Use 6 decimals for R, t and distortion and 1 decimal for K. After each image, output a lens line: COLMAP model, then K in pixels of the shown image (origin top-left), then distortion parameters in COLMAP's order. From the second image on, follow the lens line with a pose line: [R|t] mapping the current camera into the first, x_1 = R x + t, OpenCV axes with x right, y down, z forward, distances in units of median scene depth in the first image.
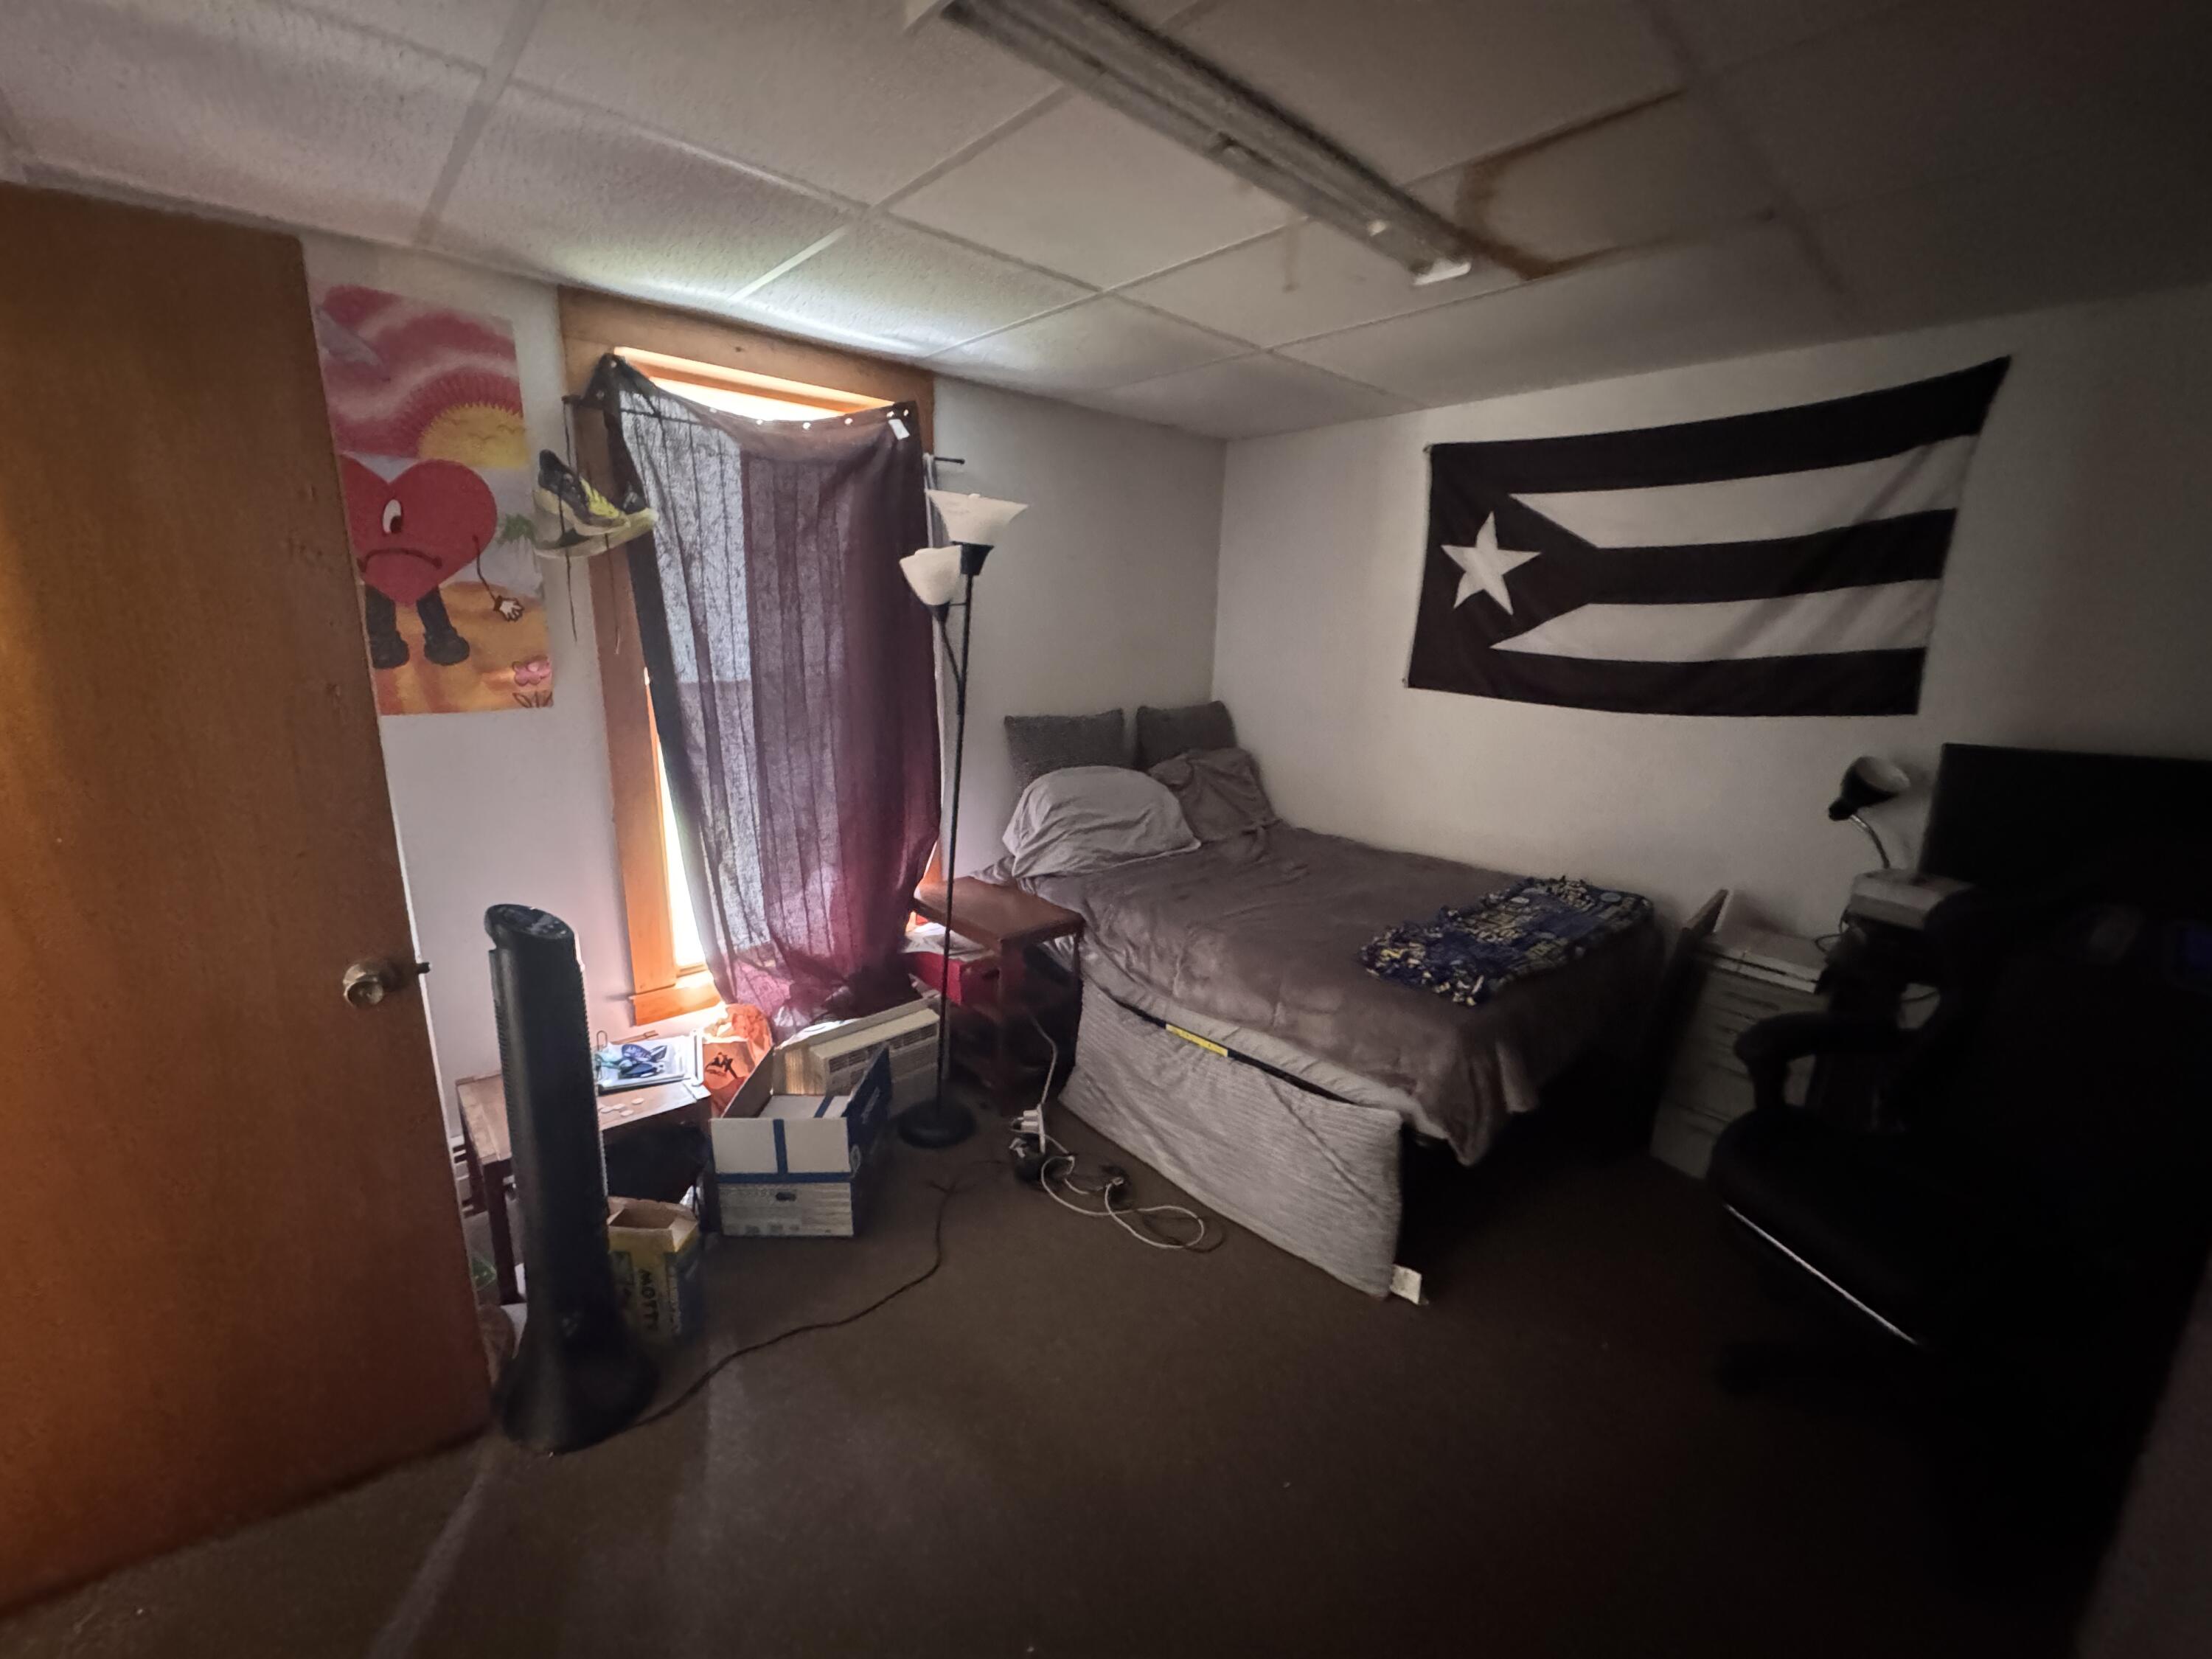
lens RADIAL K [[890.9, 0, 1102.3], [0, 890.9, 826.2], [0, 0, 1]] dist [-0.000437, 0.000028]
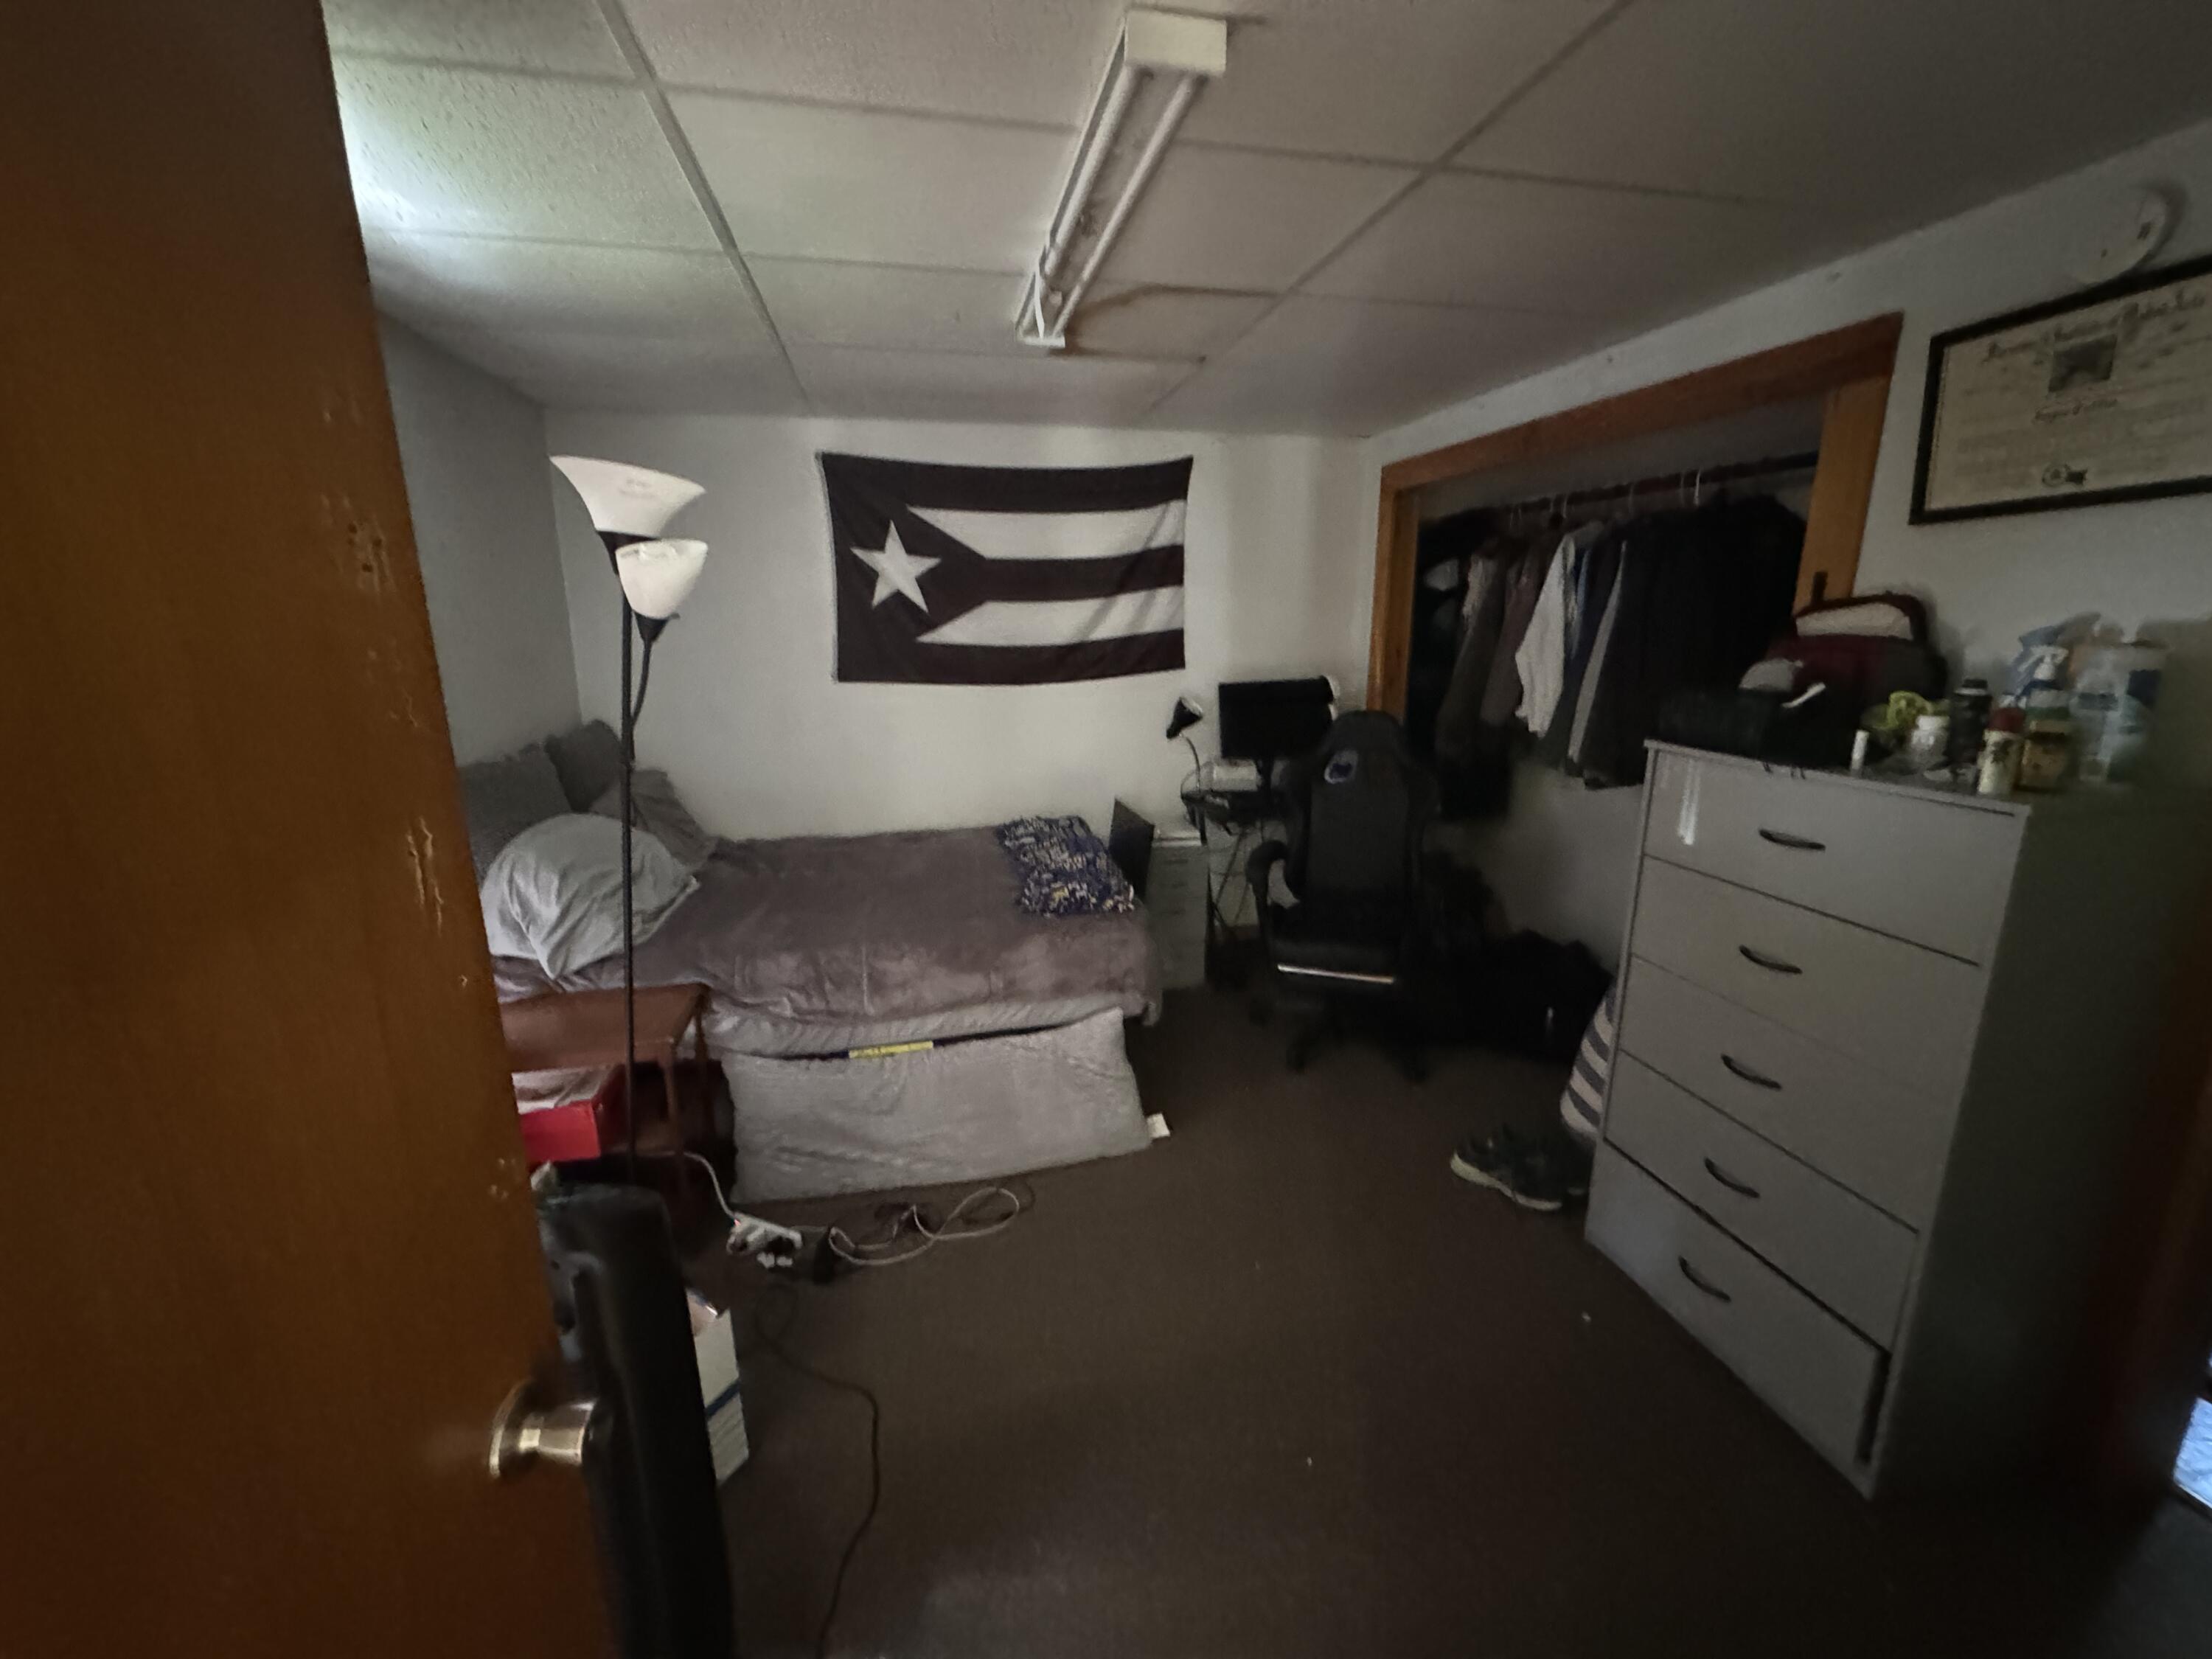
lens RADIAL K [[890.9, 0, 1105.5], [0, 890.9, 826.2], [0, 0, 1]] dist [-0.000437, 0.000028]
pose [[0.509654, -0.221395, 0.831407, -0.545271], [0.212747, 0.968746, 0.127553, -0.076642], [-0.833662, 0.111872, 0.540826, 0.243209]]
